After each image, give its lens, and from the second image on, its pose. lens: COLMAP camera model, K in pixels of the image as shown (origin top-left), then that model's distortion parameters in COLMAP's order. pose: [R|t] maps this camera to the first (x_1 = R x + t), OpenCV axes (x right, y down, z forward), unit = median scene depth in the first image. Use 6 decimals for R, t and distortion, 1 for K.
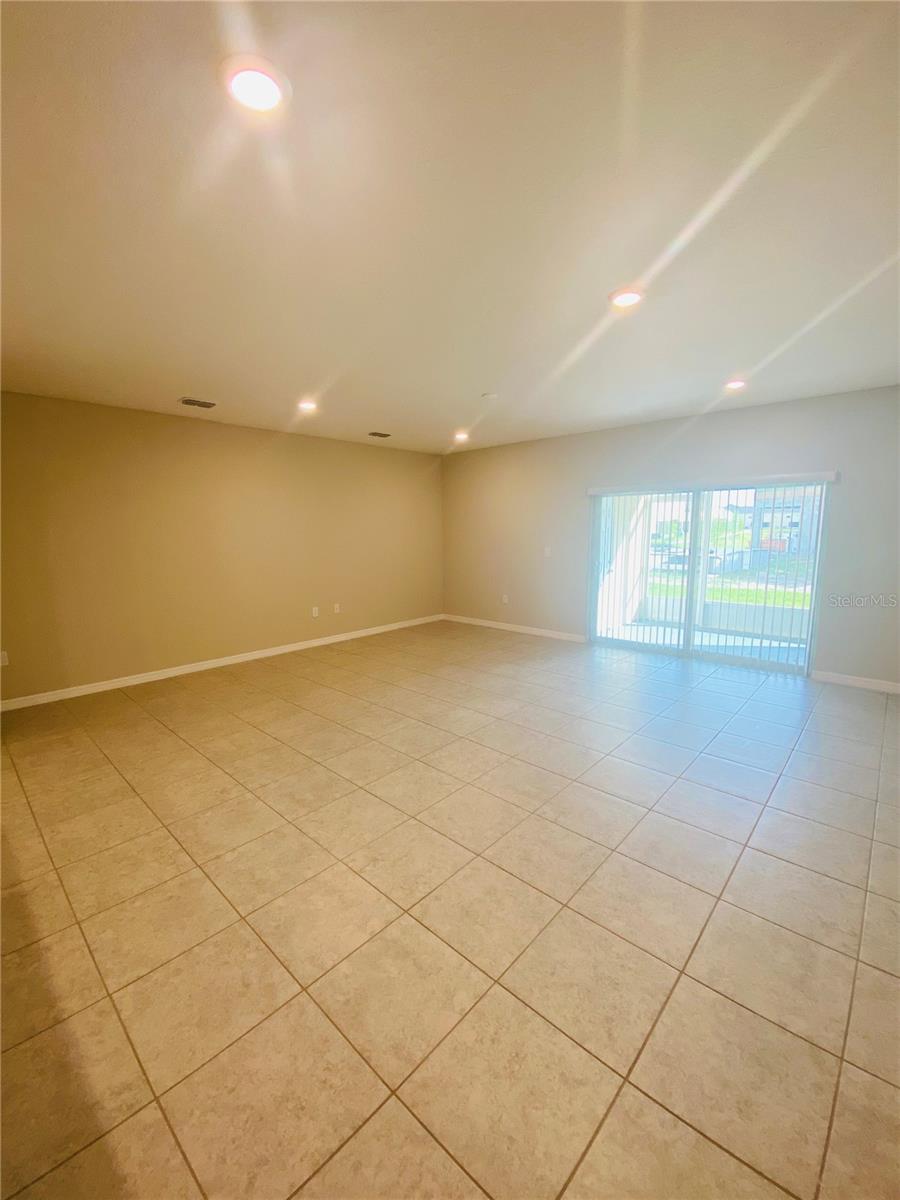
lens RADIAL K [[479.3, 0, 450.0], [0, 479.3, 600.0], [0, 0, 1]] dist [0.031521, -0.022384]
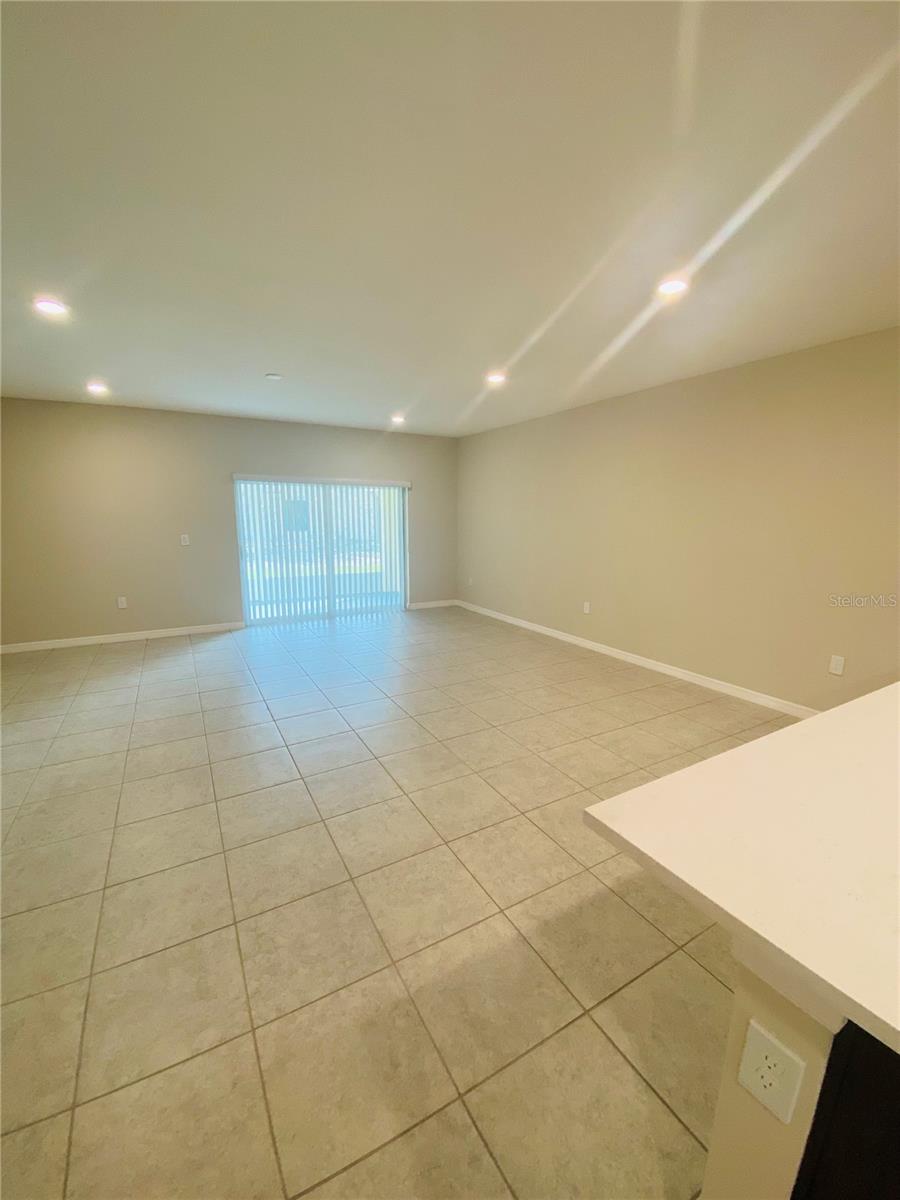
lens RADIAL K [[479.3, 0, 450.0], [0, 479.3, 600.0], [0, 0, 1]] dist [0.031521, -0.022384]
pose [[0.309962, -0.156456, 0.937787, -1.210992], [0.142553, 0.982864, 0.116859, -0.064525], [-0.940001, 0.097462, 0.326954, 0.594438]]
